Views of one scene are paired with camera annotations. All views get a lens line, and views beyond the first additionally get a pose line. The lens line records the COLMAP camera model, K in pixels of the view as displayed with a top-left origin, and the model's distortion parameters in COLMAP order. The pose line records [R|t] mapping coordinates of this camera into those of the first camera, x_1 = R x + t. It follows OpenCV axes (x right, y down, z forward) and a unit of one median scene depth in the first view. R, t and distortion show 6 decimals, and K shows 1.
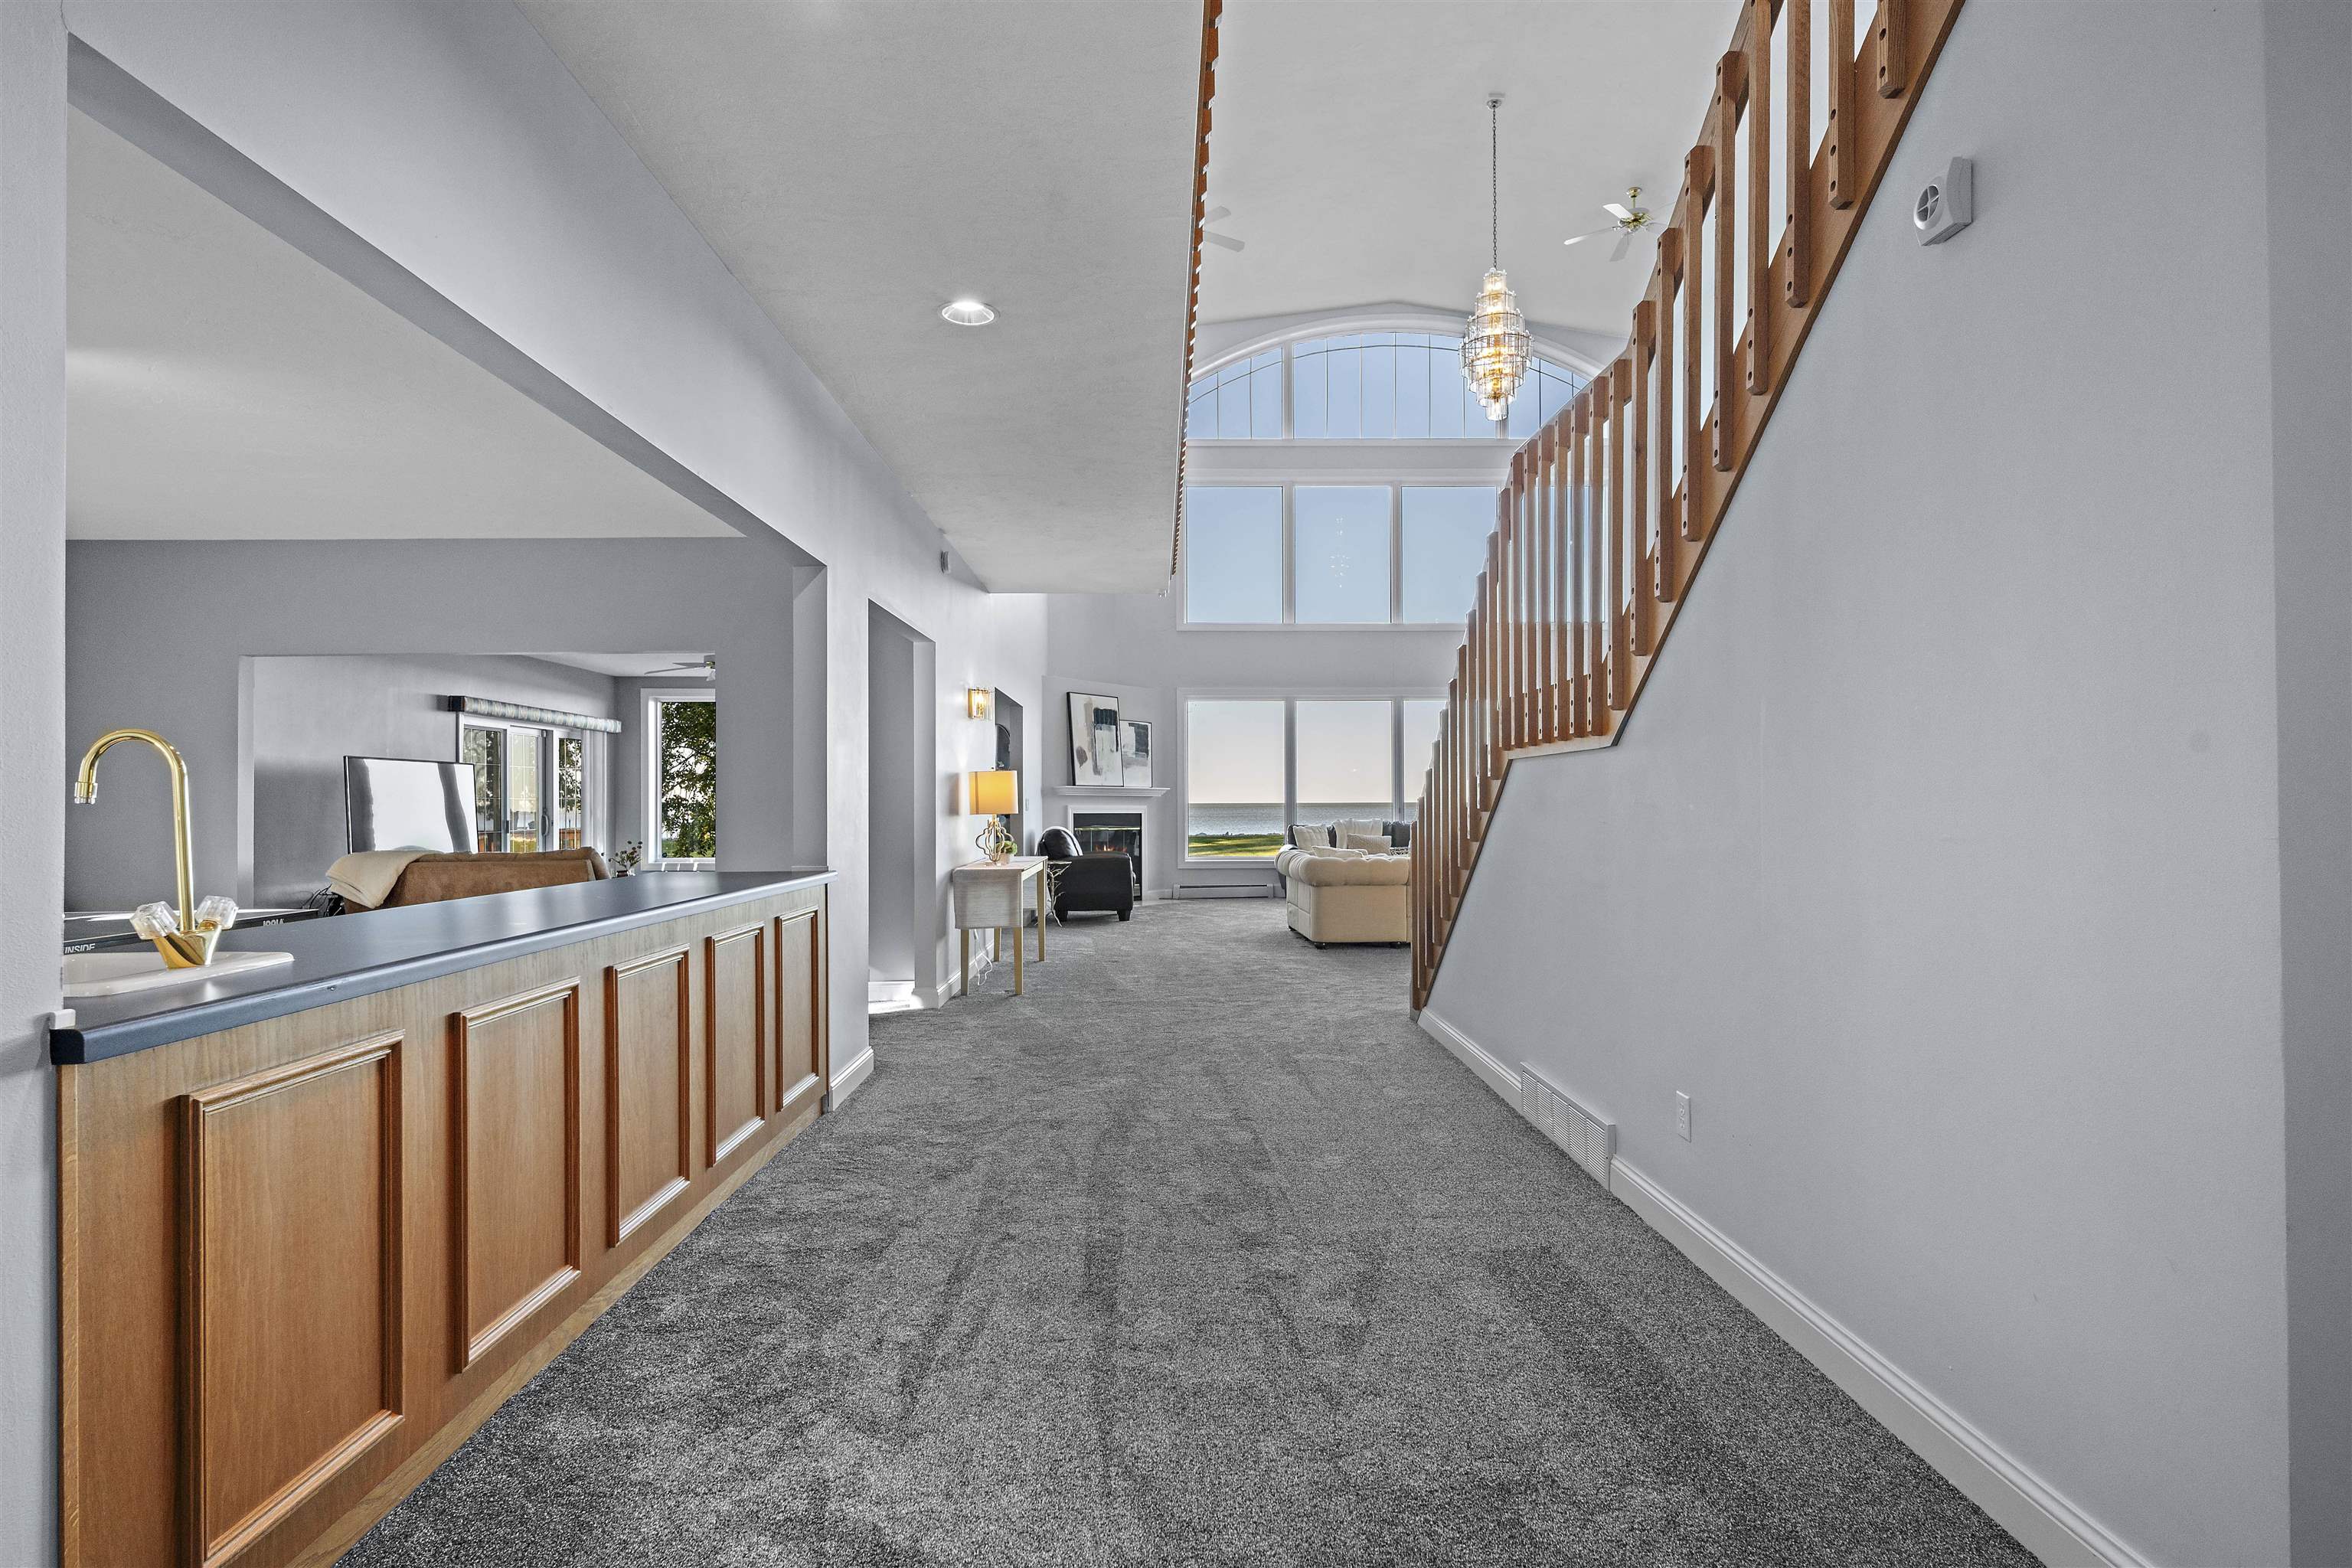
lens RADIAL K [[1134.7, 0, 1176.6], [0, 1134.7, 792.8], [0, 0, 1]] dist [0.006049, -0.001610]
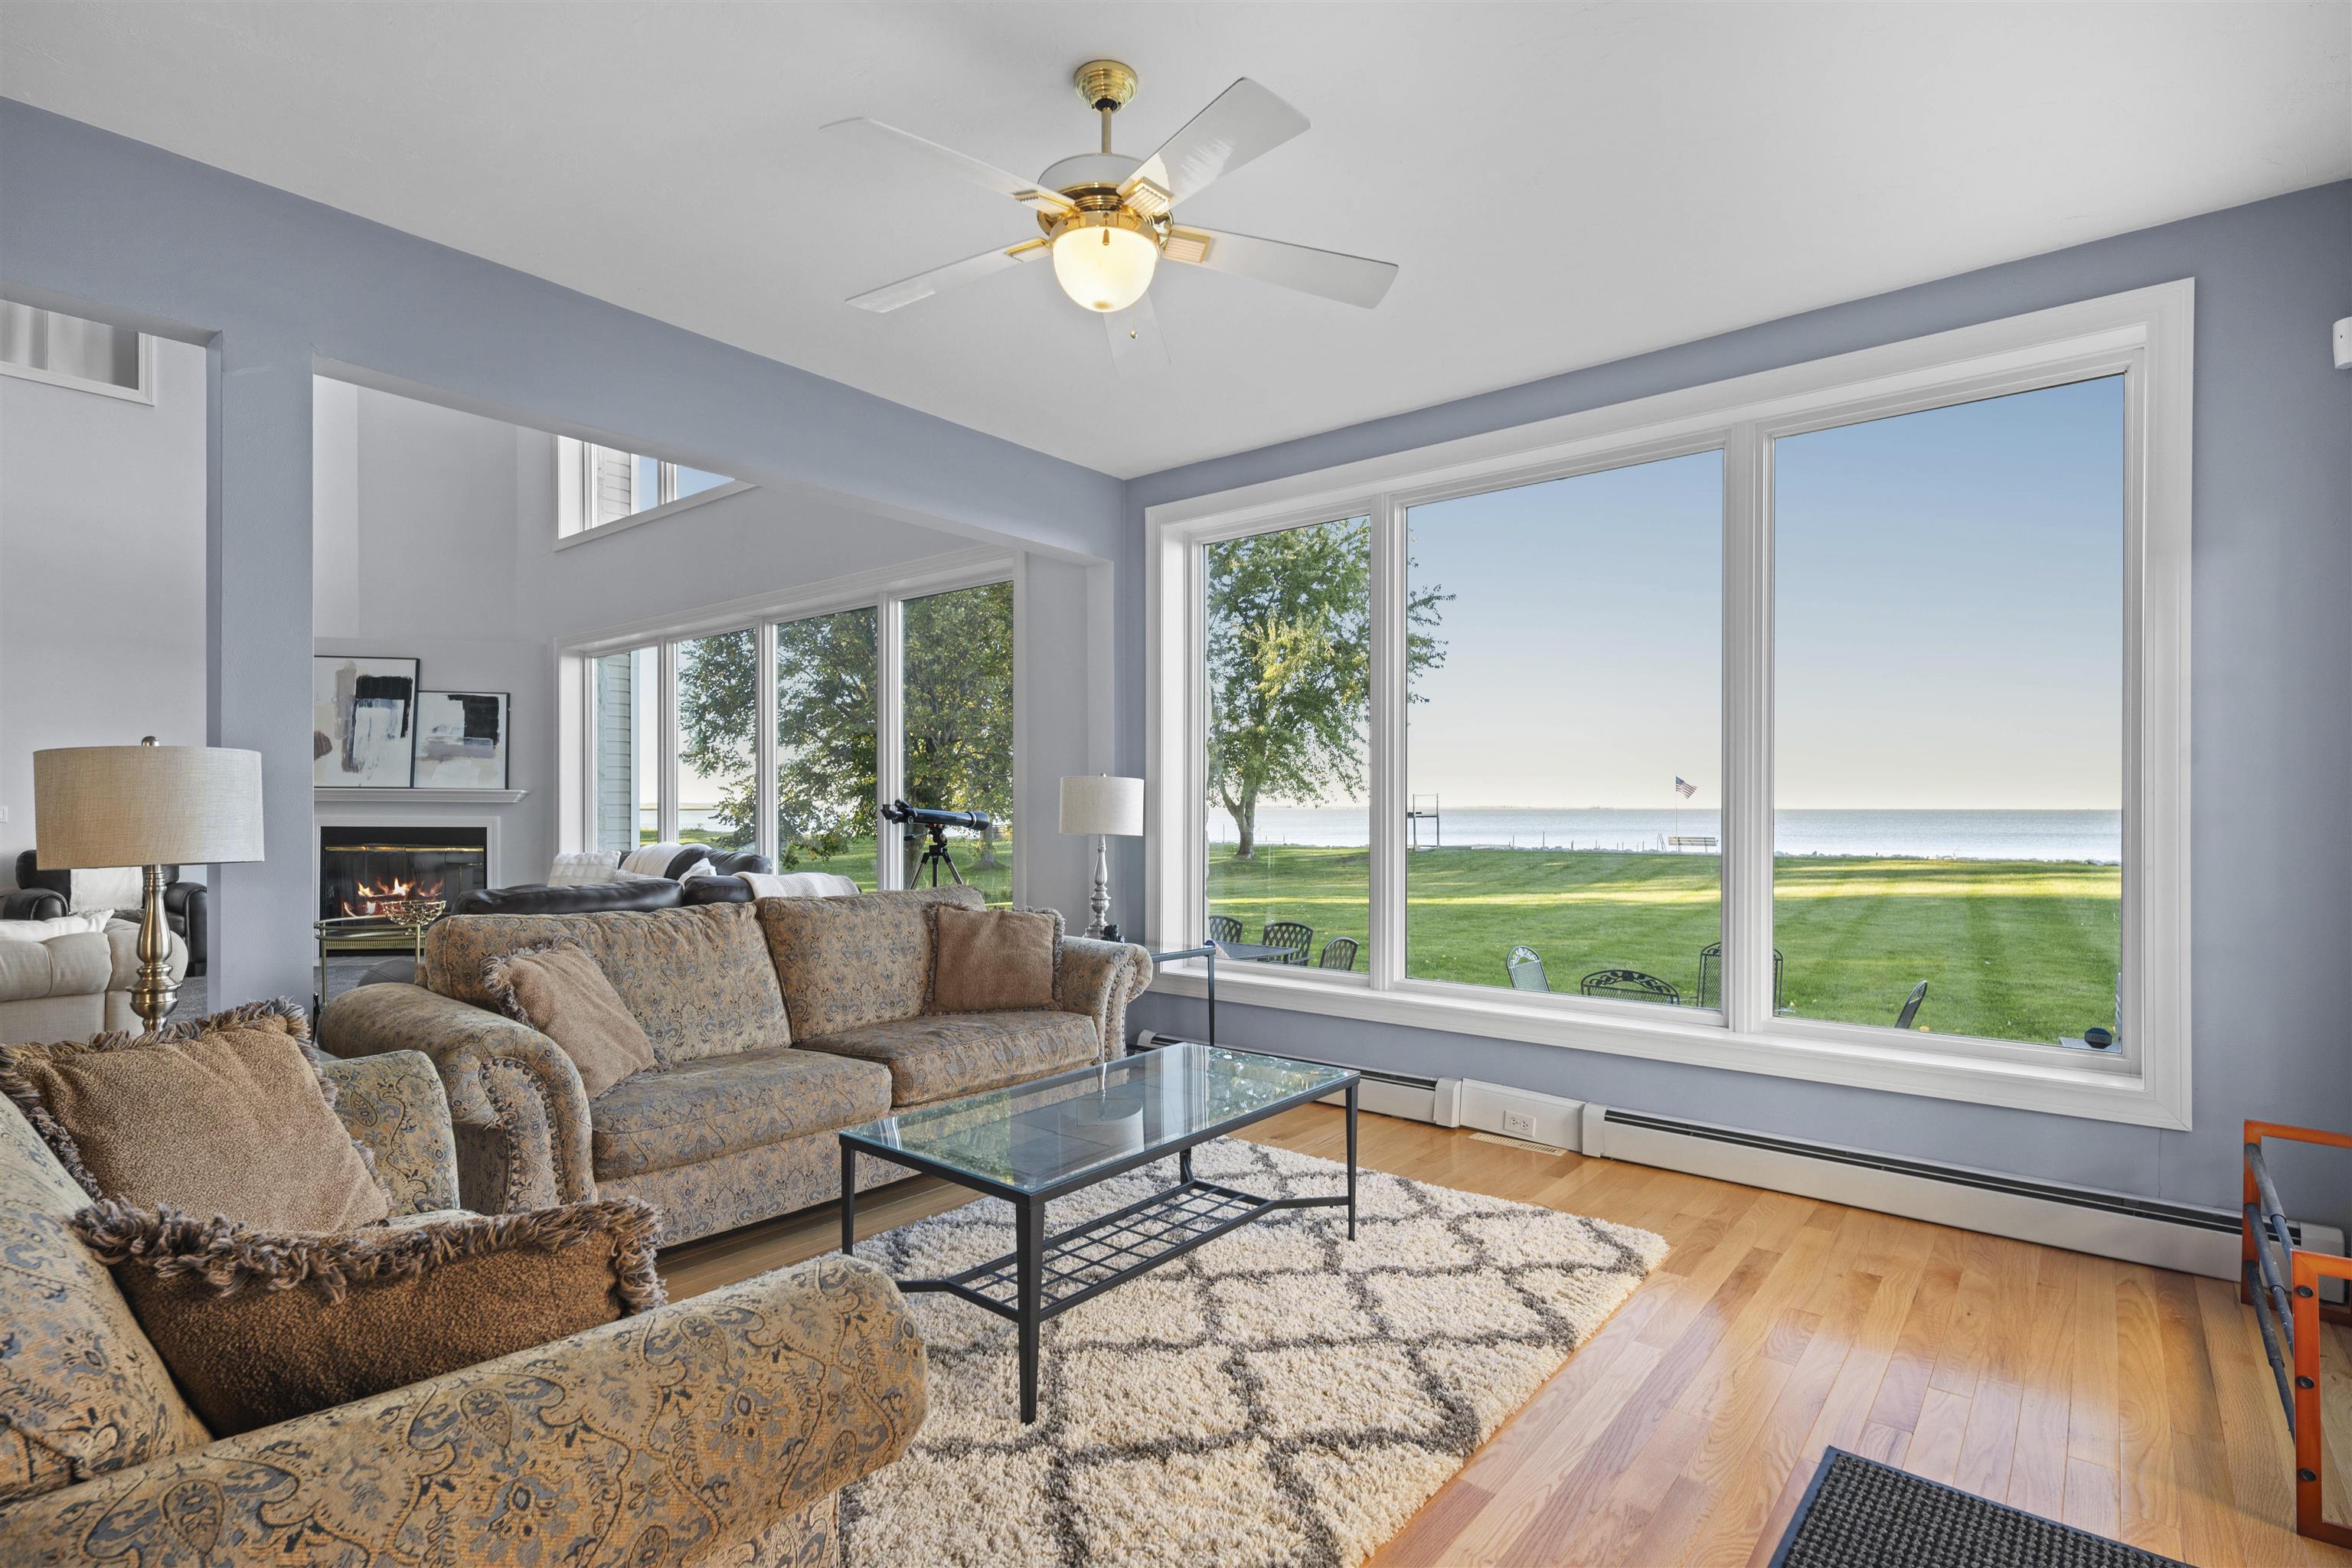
lens RADIAL K [[1134.7, 0, 1174.8], [0, 1134.7, 799.6], [0, 0, 1]] dist [0.006049, -0.001610]
pose [[0.760584, -0.000957, -0.649239, 0.742718], [0.000925, 0.999999, -0.000391, 0.002041], [0.649239, -0.000303, 0.760584, 0.768061]]
